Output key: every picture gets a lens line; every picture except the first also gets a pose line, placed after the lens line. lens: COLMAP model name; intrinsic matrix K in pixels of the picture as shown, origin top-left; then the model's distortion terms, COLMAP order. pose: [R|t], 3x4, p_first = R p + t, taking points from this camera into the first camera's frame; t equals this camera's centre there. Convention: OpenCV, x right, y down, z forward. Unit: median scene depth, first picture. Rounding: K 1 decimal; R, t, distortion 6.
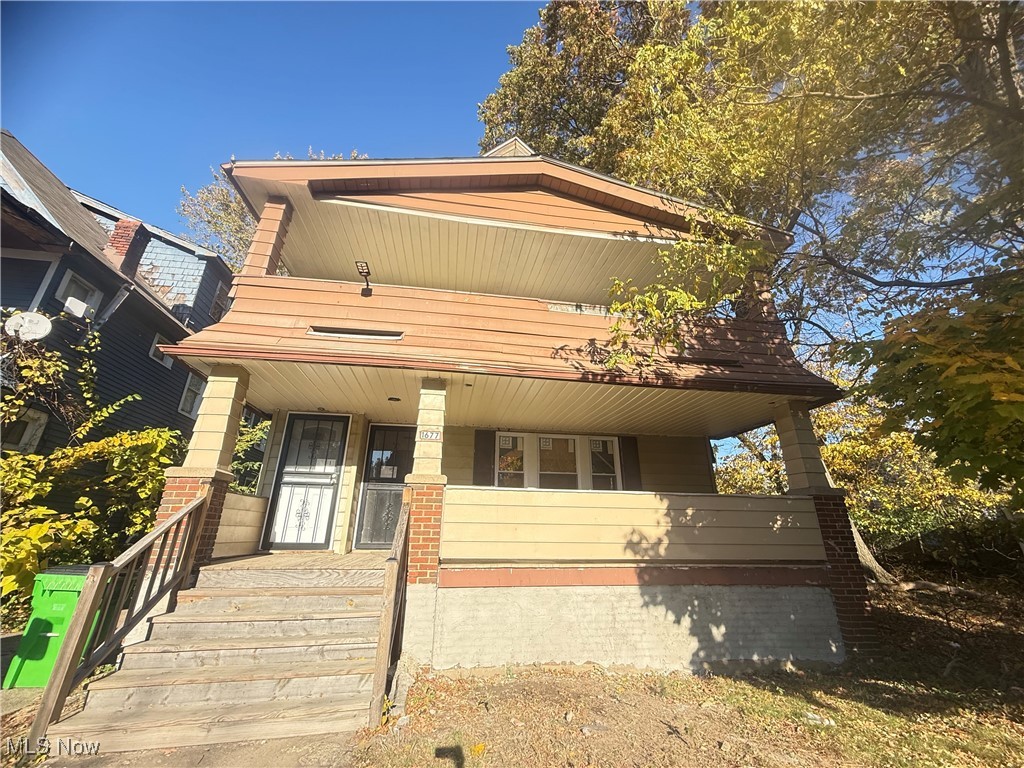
lens RADIAL K [[405.7, 0, 512.0], [0, 405.7, 384.0], [0, 0, 1]] dist [-0.001632, -0.000307]
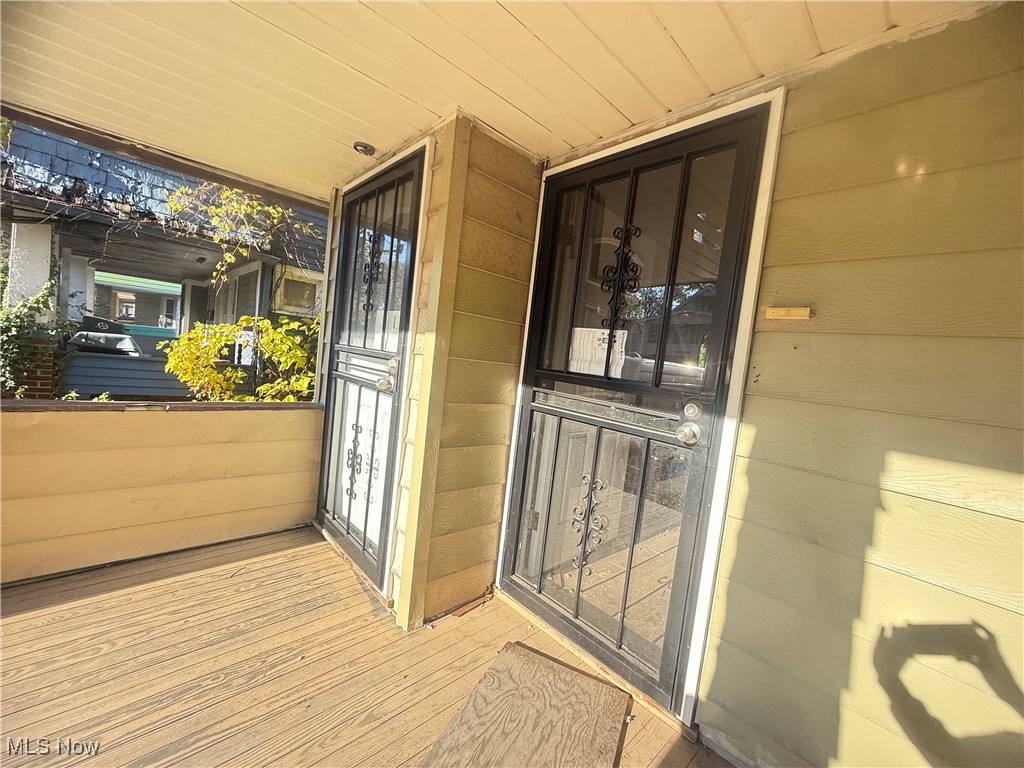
lens RADIAL K [[405.7, 0, 512.0], [0, 405.7, 384.0], [0, 0, 1]] dist [-0.001632, -0.000307]
pose [[0.559136, 0.111534, -0.821539, -0.130478], [0.190336, 0.947175, 0.258132, 0.171646], [0.806932, -0.300699, 0.508371, 0.873537]]
